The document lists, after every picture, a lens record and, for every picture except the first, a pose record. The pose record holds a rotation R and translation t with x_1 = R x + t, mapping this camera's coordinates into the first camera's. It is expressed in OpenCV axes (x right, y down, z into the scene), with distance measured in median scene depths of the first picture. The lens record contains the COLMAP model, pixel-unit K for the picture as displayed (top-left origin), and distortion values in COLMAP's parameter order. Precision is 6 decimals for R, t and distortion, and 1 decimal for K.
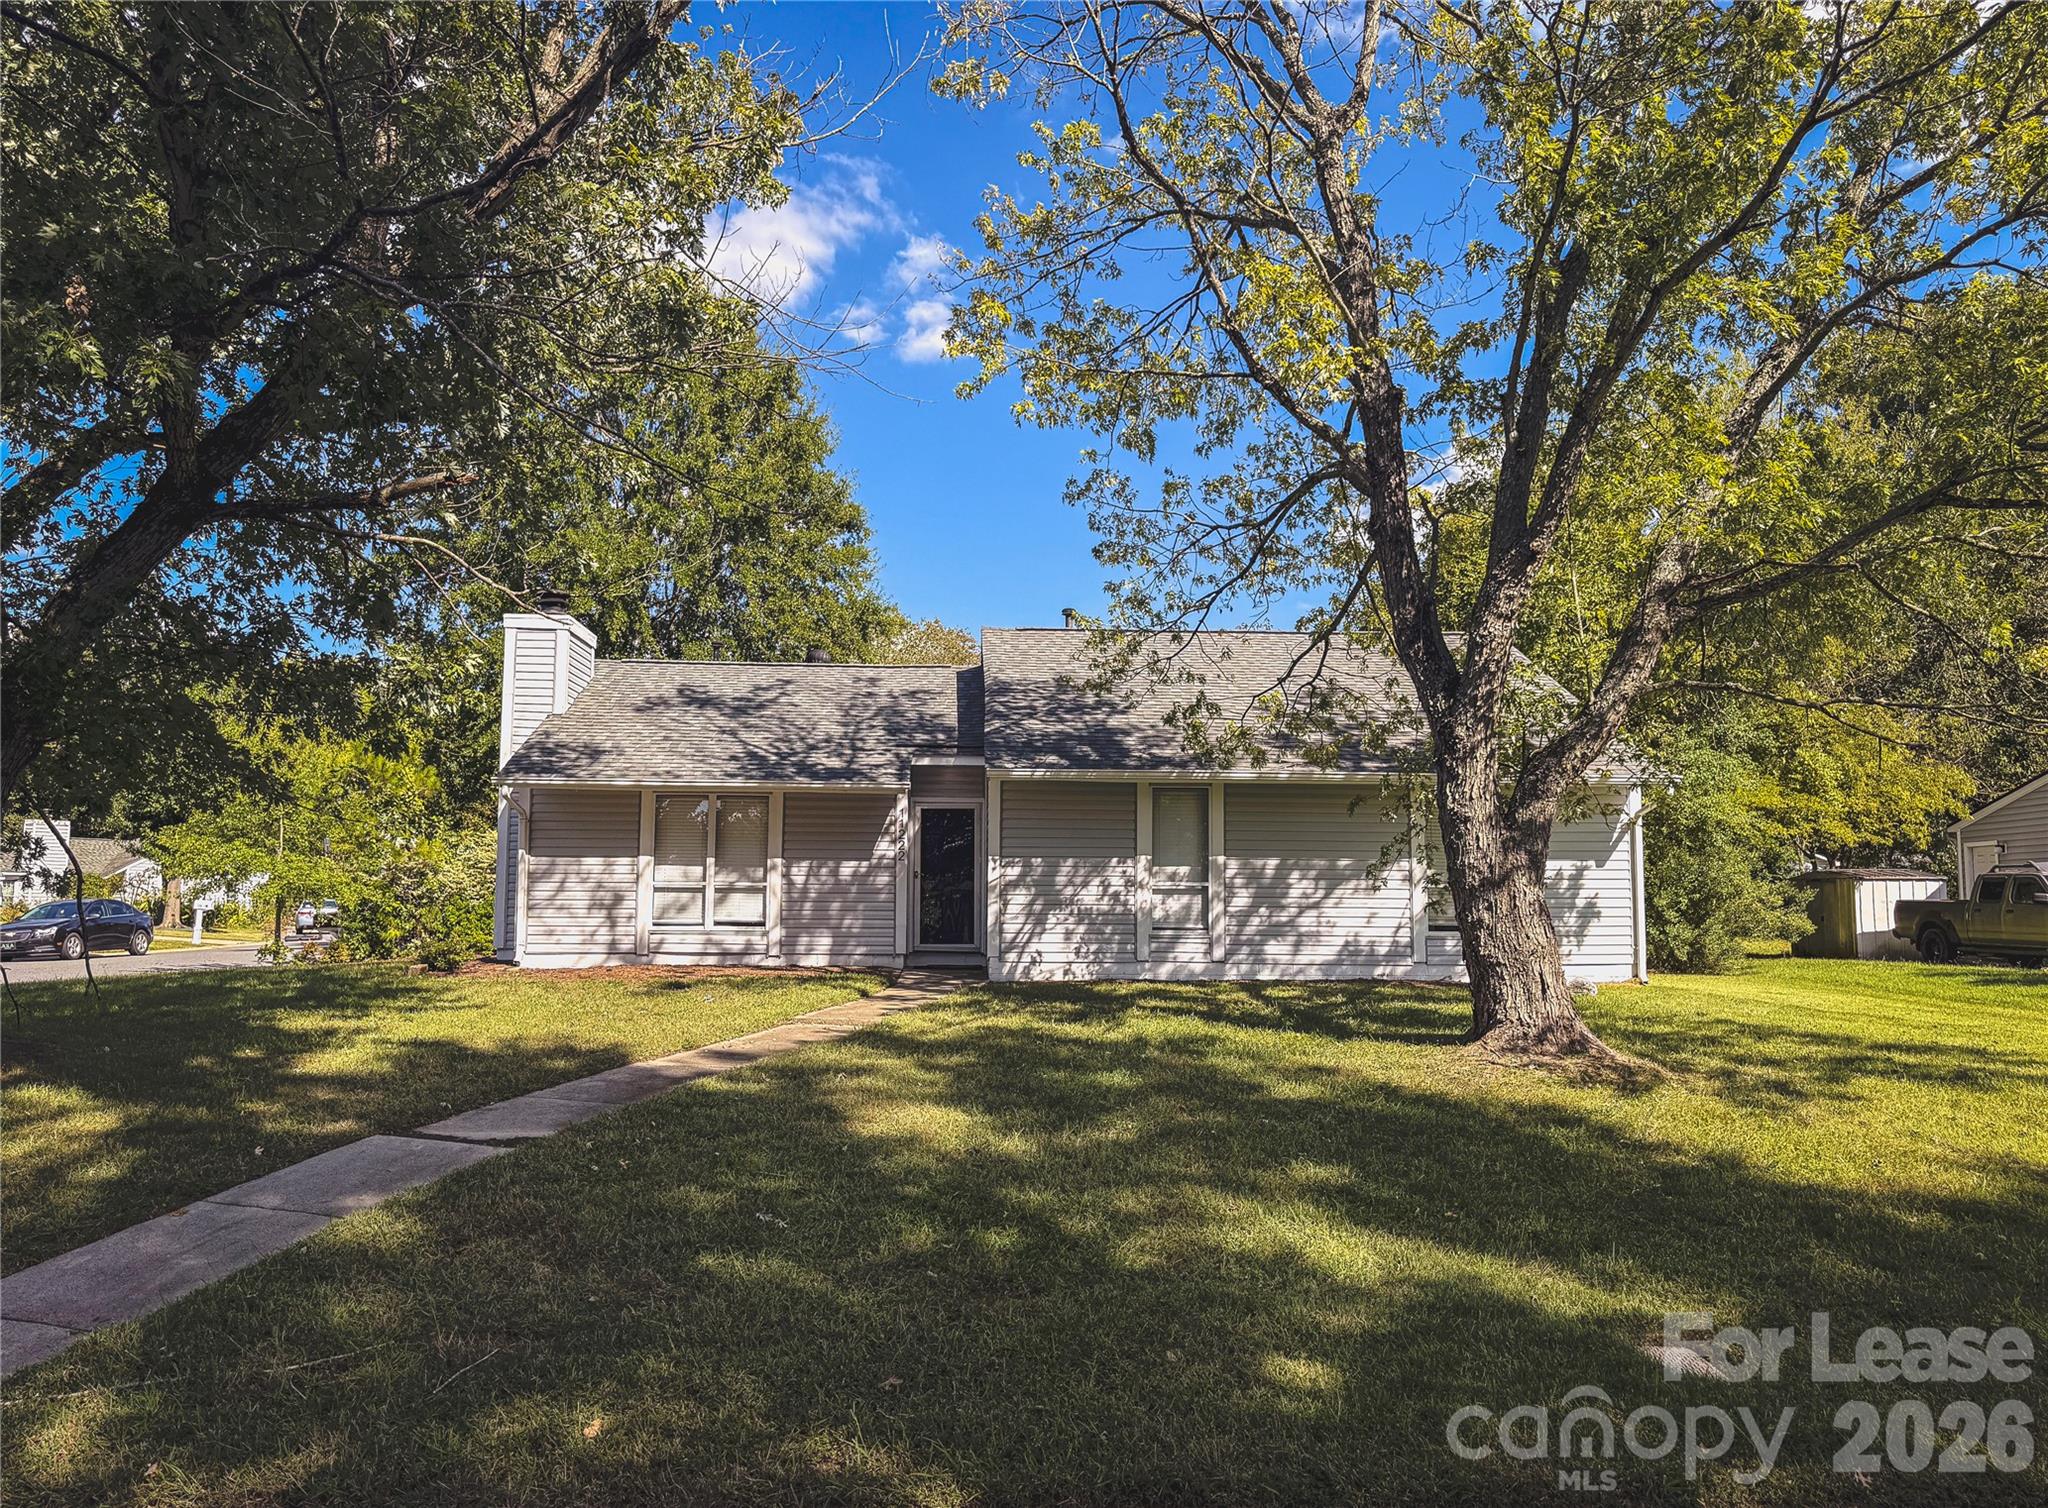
lens RADIAL K [[1447.8, 0, 1026.7], [0, 1447.8, 762.3], [0, 0, 1]] dist [-0.041619, -0.004611]
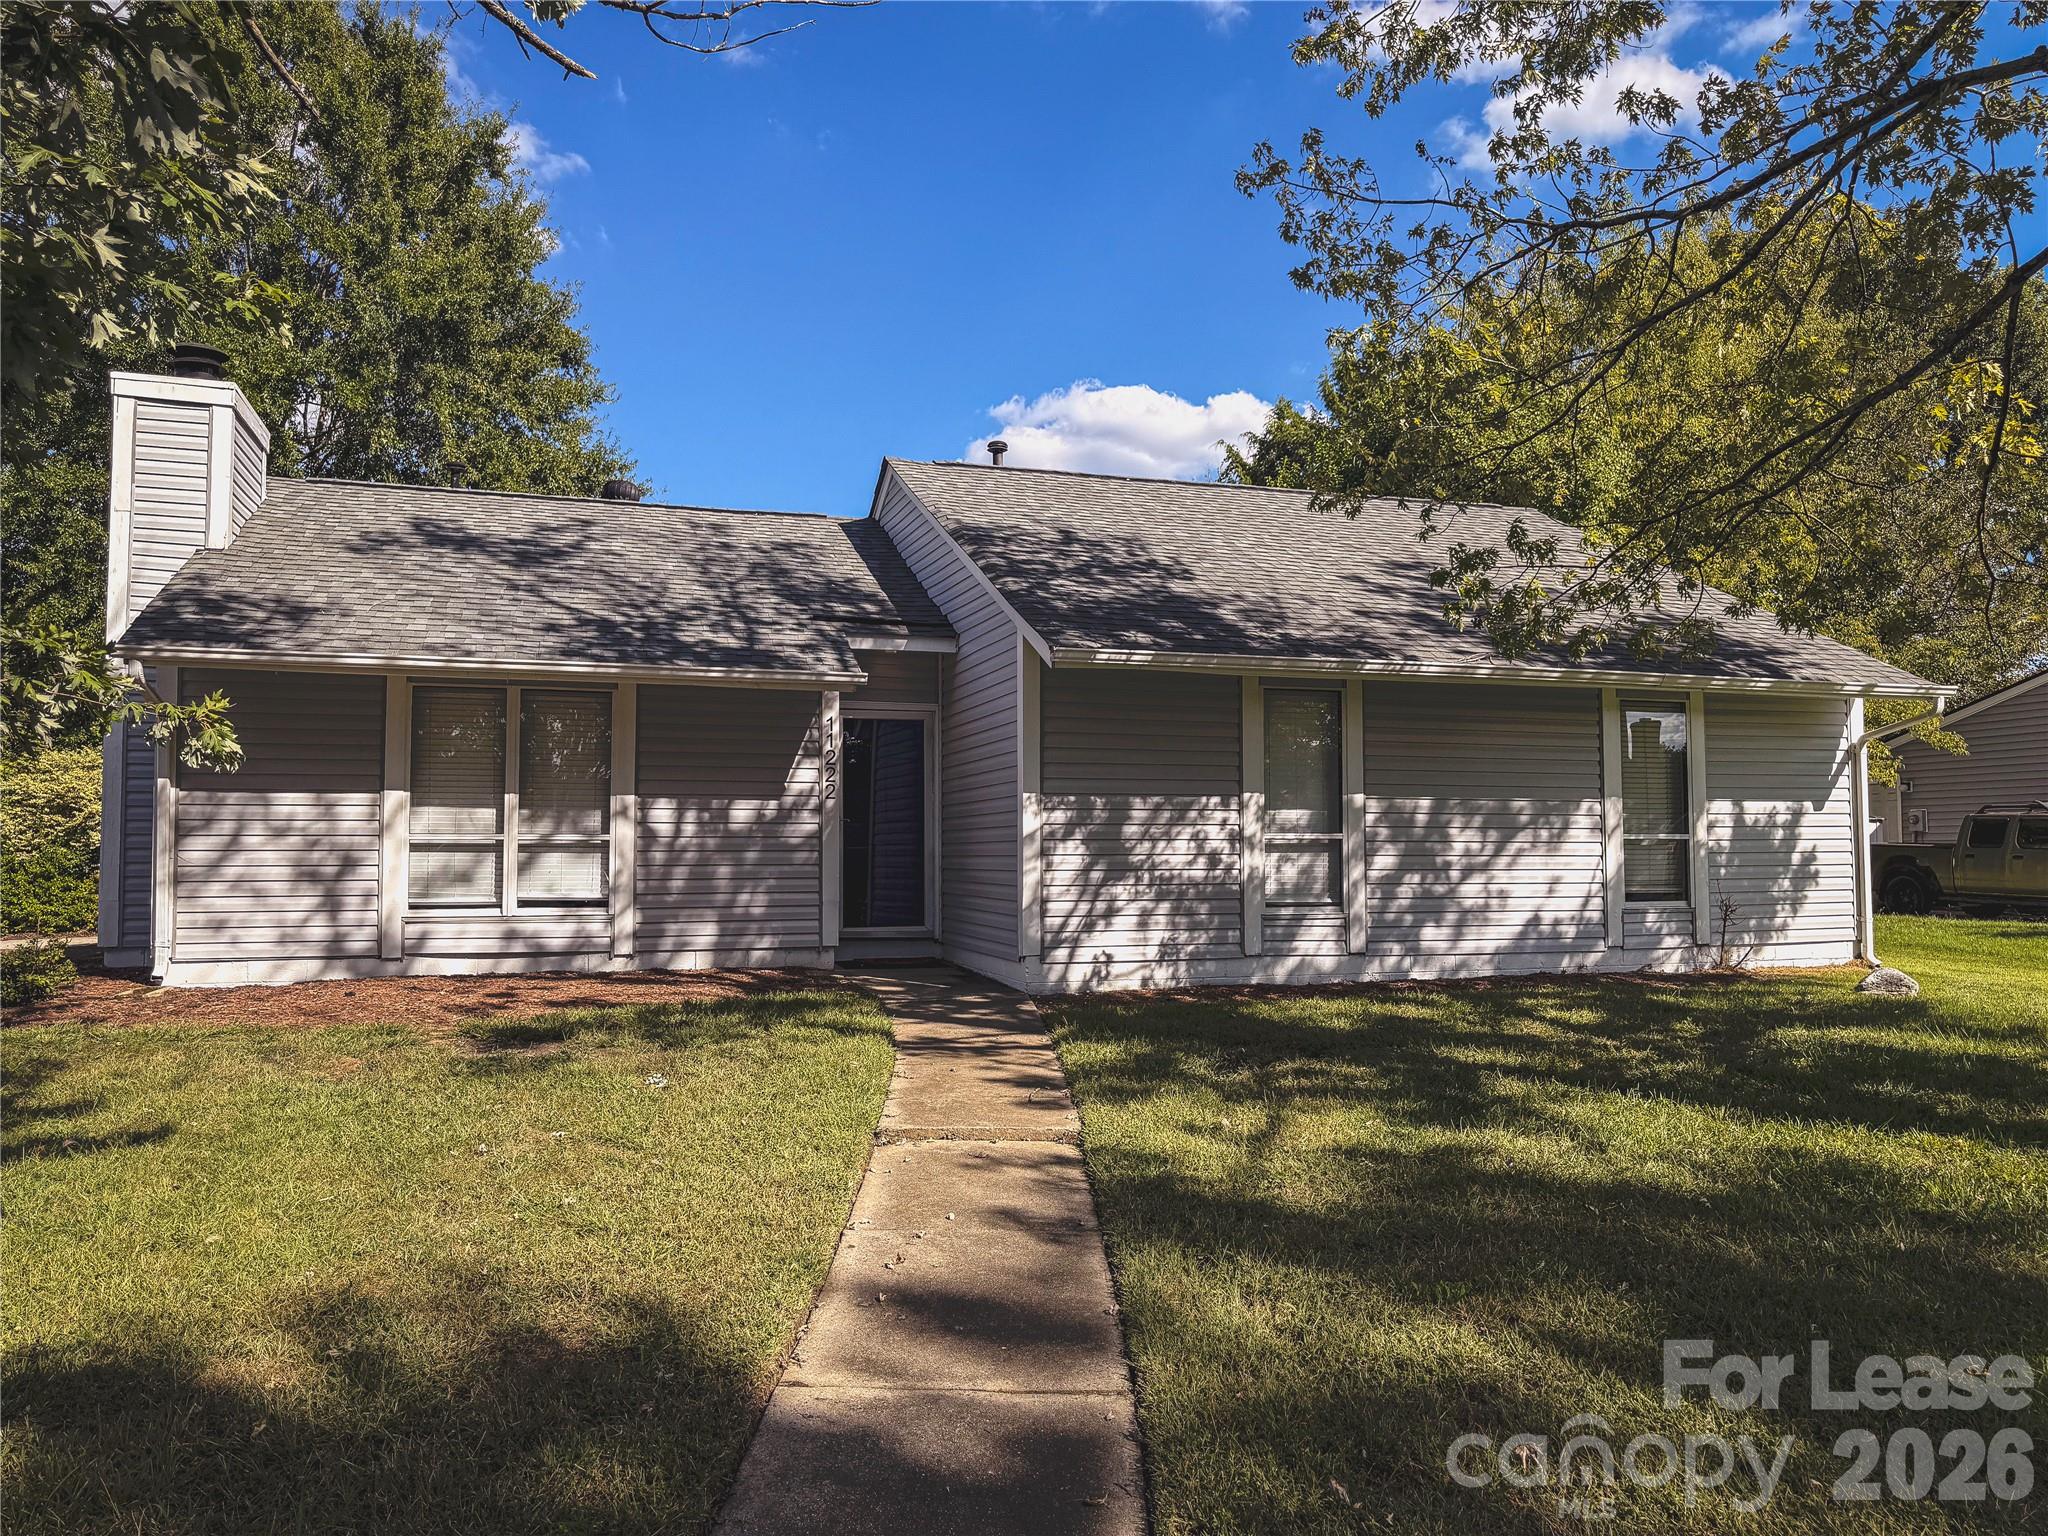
lens RADIAL K [[1447.8, 0, 1020.7], [0, 1447.8, 764.8], [0, 0, 1]] dist [-0.041619, -0.004611]
pose [[0.964701, 0.007711, 0.263235, -0.174238], [-0.020770, 0.998685, 0.046862, 0.022248], [-0.262528, -0.050676, 0.963593, 0.377590]]
